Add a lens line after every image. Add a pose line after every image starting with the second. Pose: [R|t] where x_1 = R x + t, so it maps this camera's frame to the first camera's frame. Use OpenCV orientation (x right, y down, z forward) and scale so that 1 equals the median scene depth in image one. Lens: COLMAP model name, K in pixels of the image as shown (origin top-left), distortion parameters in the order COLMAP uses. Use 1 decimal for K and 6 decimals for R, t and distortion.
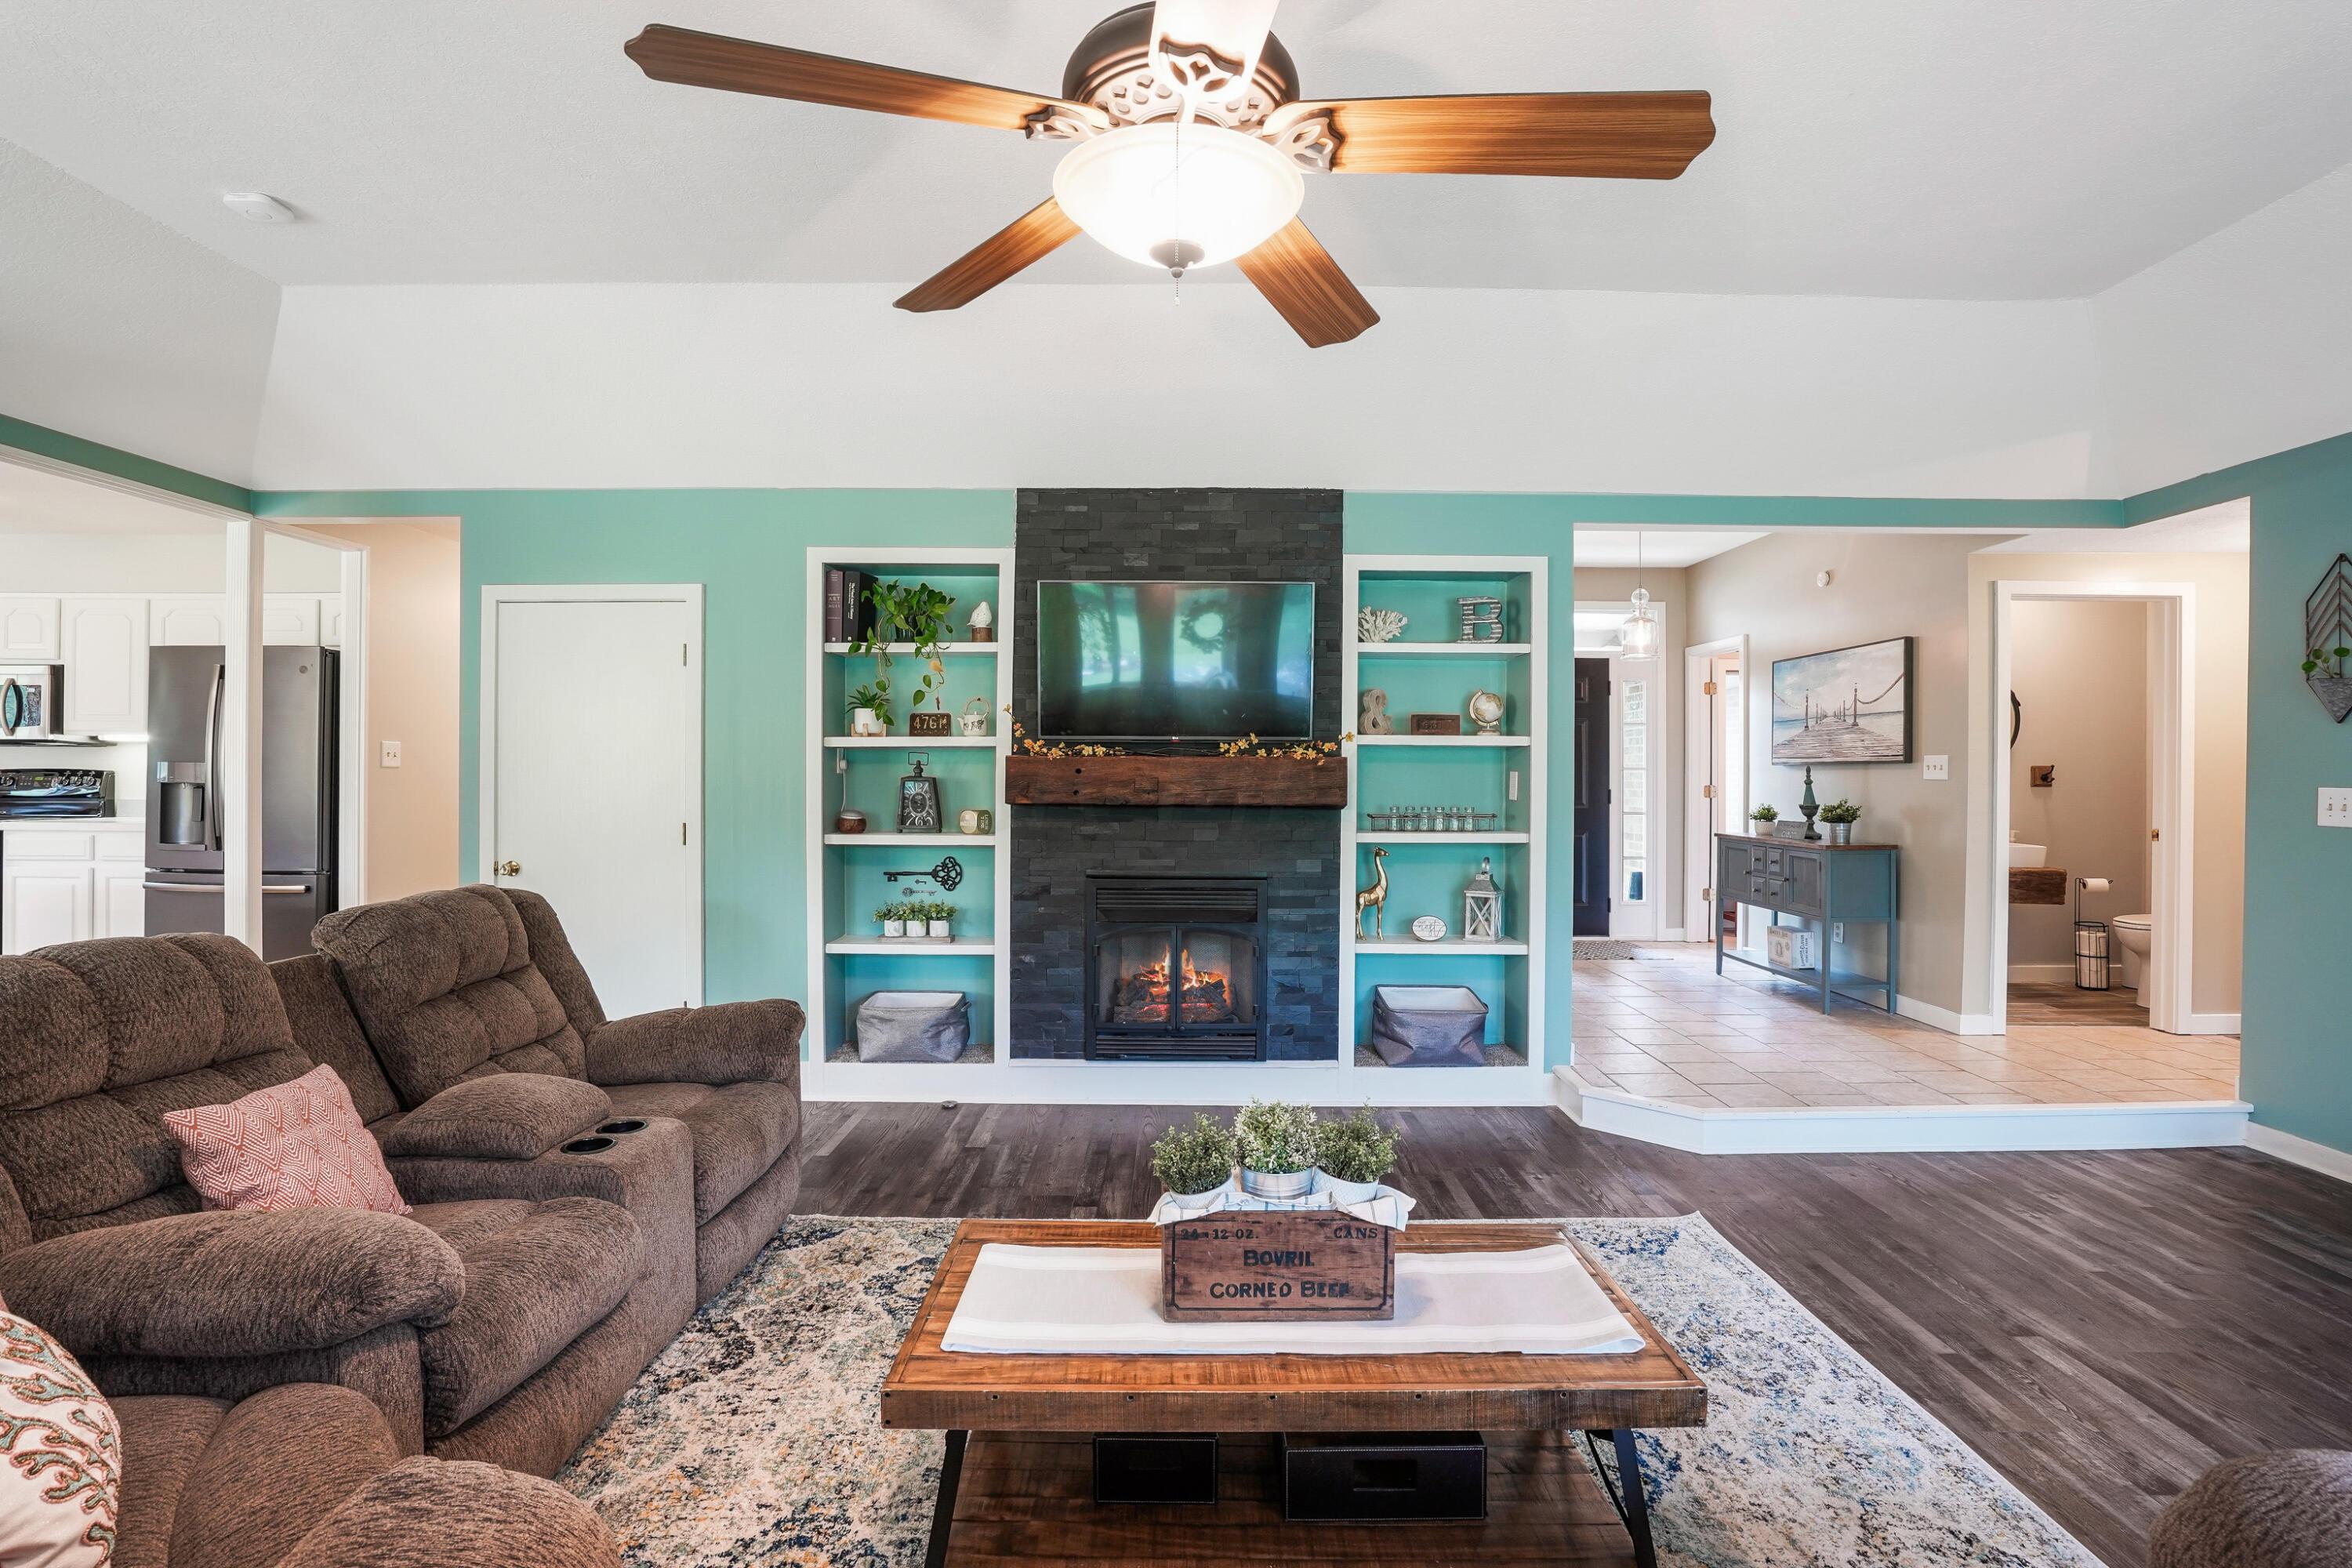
lens RADIAL K [[1088.2, 0, 1176.0], [0, 1088.2, 784.0], [0, 0, 1]] dist [-0.001515, -0.000342]
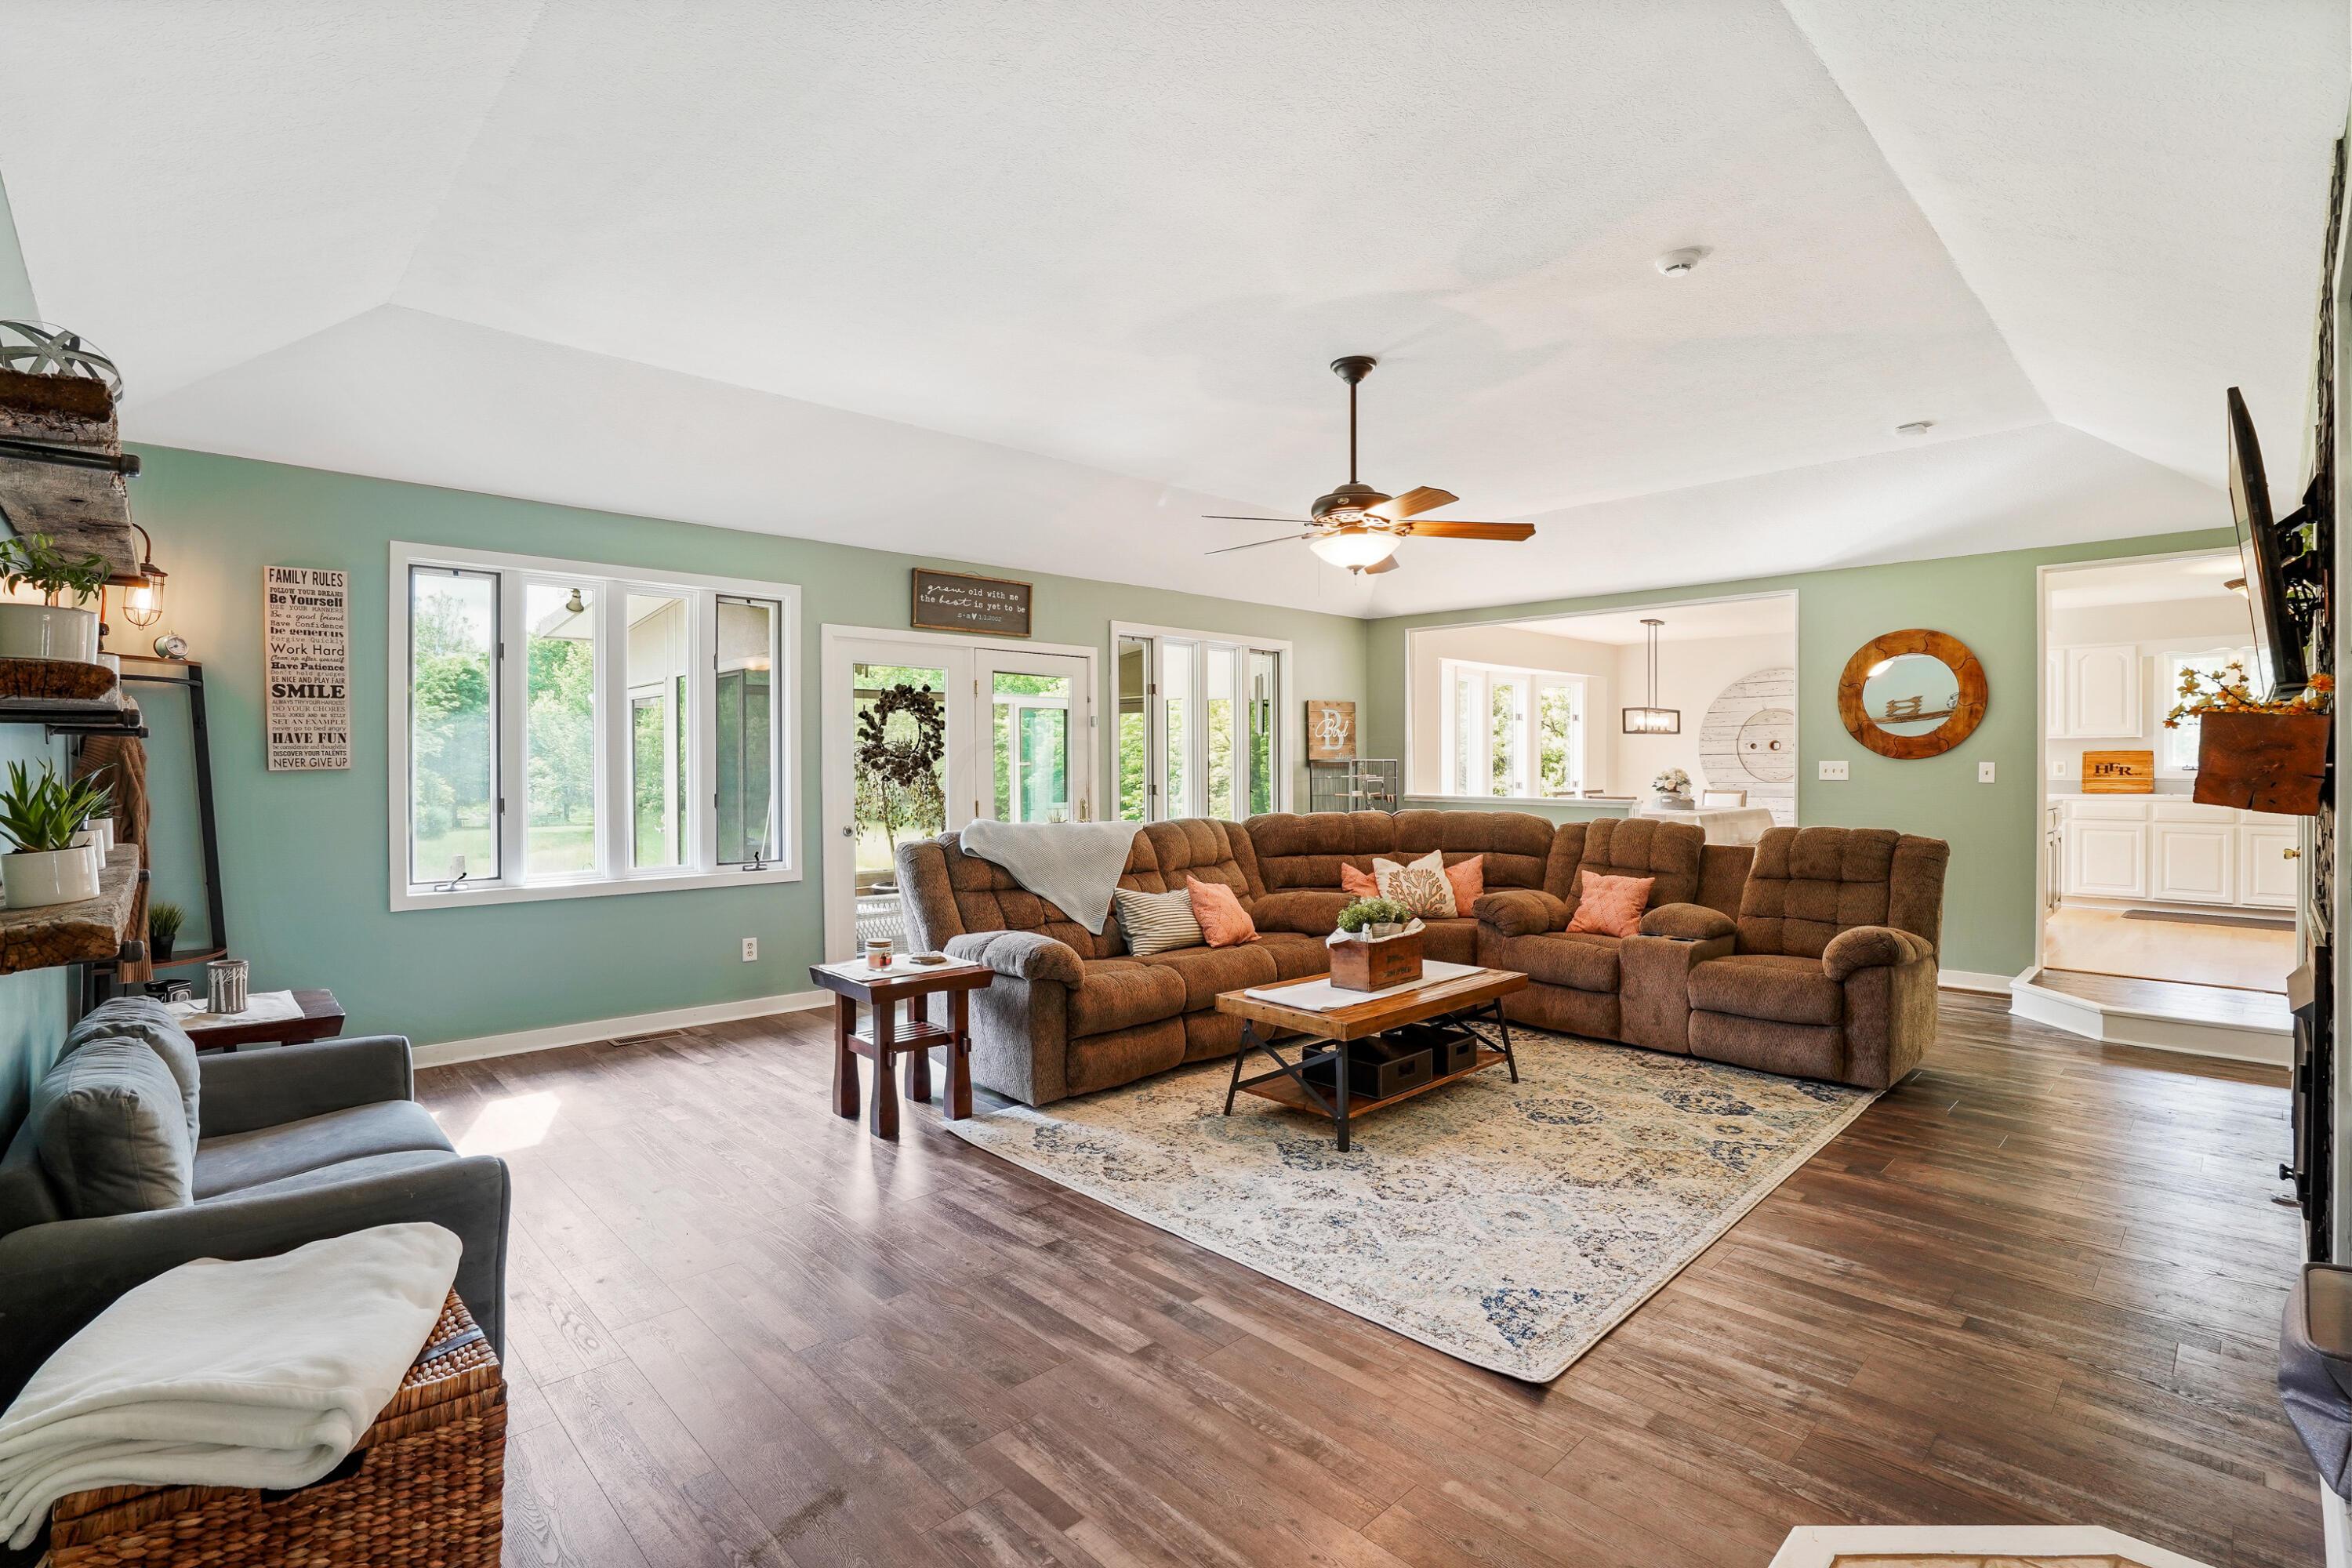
lens RADIAL K [[1088.2, 0, 1176.0], [0, 1088.2, 784.0], [0, 0, 1]] dist [-0.001515, -0.000342]
pose [[-0.722724, -0.000538, -0.691137, 1.402378], [-0.008439, 0.999932, 0.008046, 0.030076], [0.691085, 0.011647, -0.722679, 1.684899]]
